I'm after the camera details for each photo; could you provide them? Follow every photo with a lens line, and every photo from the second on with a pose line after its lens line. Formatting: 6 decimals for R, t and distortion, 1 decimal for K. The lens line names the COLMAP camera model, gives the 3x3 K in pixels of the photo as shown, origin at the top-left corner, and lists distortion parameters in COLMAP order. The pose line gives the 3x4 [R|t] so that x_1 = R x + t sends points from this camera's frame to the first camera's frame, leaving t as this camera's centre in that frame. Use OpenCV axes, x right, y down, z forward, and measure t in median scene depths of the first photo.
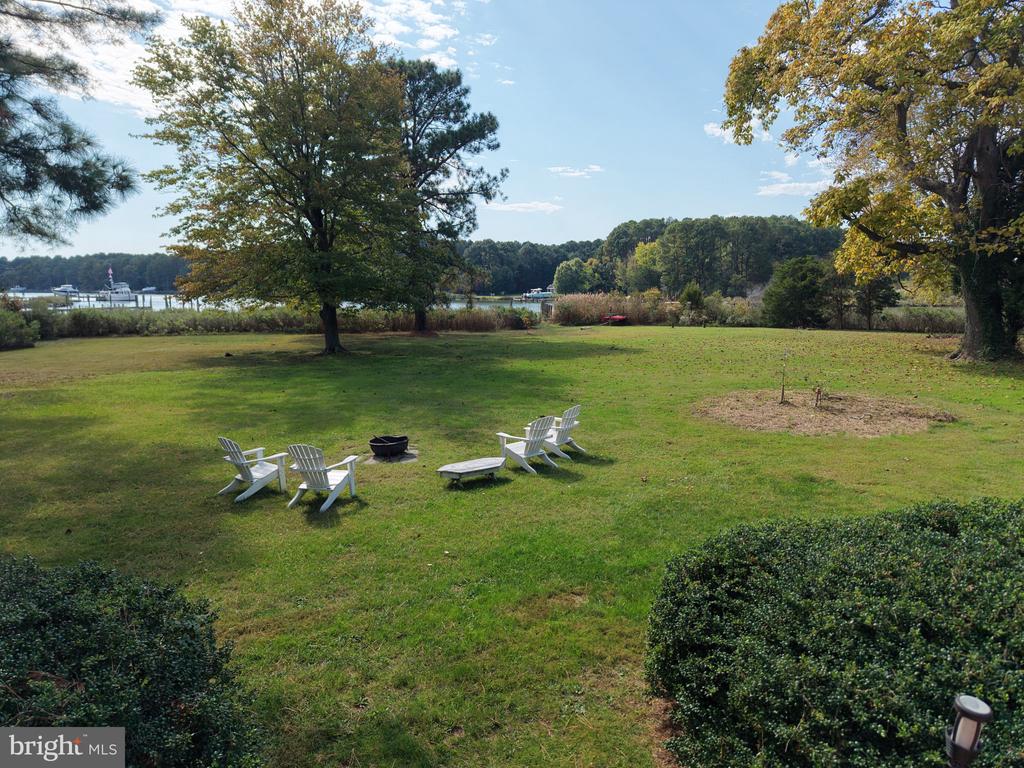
lens RADIAL K [[713.7, 0, 512.0], [0, 713.7, 384.0], [0, 0, 1]] dist [0.054365, -0.003604]
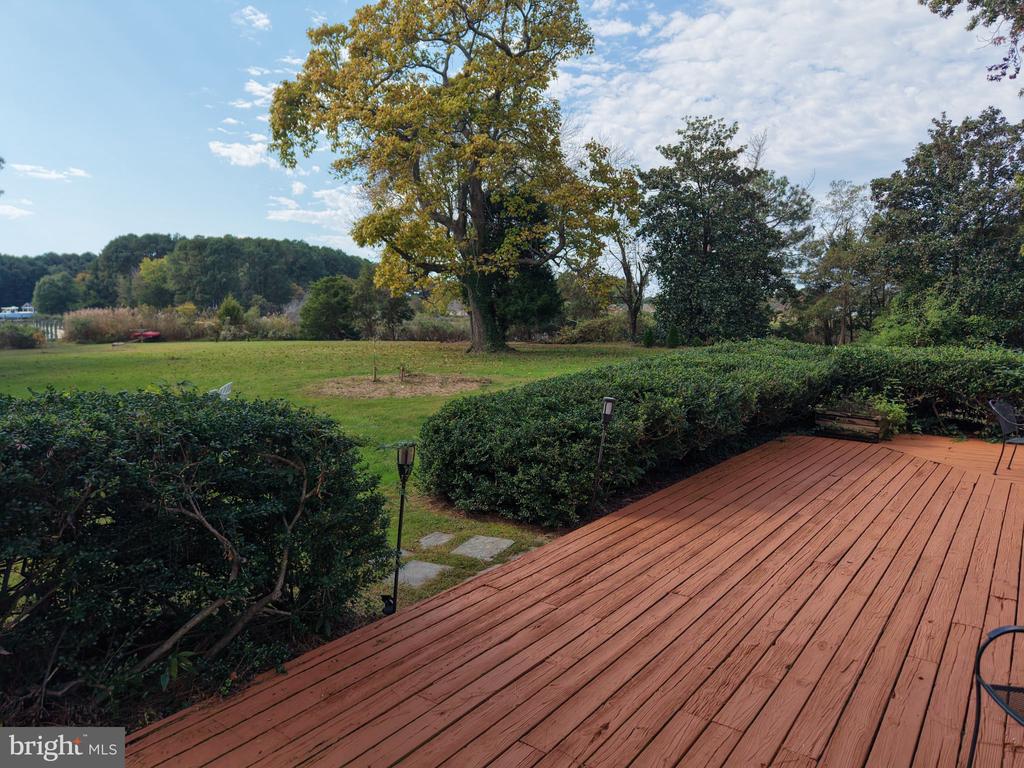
lens RADIAL K [[714.4, 0, 512.0], [0, 714.4, 384.0], [0, 0, 1]] dist [0.031344, -0.004519]
pose [[0.793924, -0.061373, 0.604911, -0.049392], [0.080513, 0.996743, -0.004543, 0.014596], [-0.602662, 0.052310, 0.796280, -0.028038]]
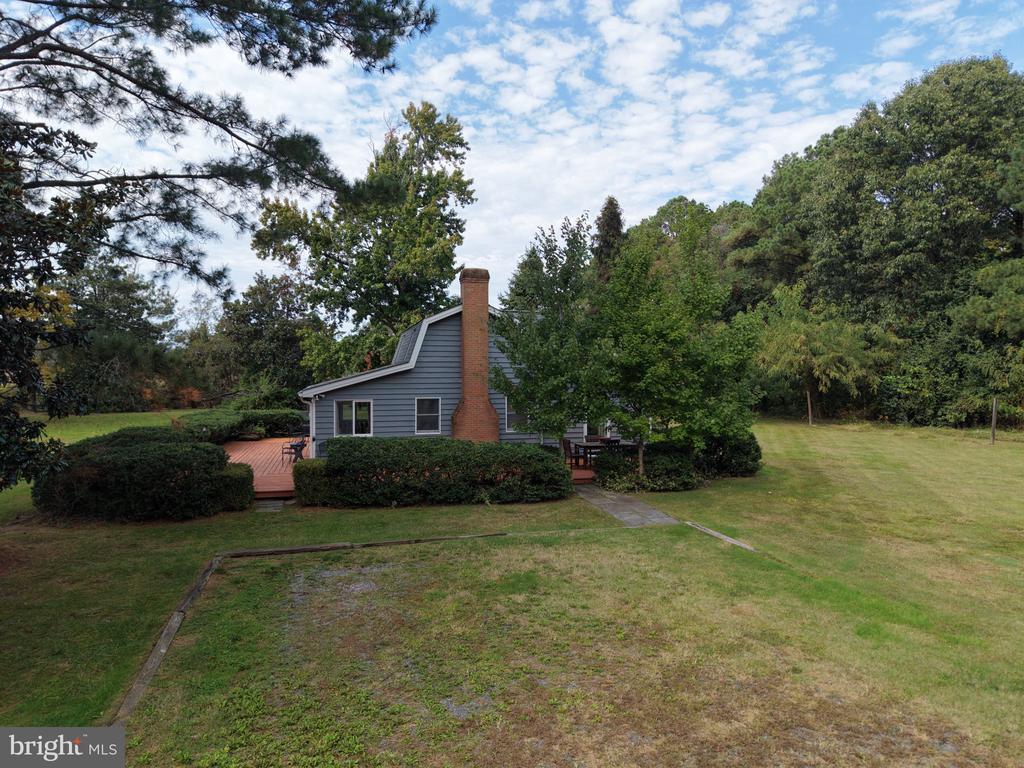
lens RADIAL K [[701.1, 0, 512.0], [0, 701.1, 384.0], [0, 0, 1]] dist [0.021466, -0.001850]
pose [[0.043258, -0.018496, 0.998893, -0.388119], [0.133168, 0.991014, 0.012584, 0.011396], [-0.990149, 0.132476, 0.045332, -0.158851]]
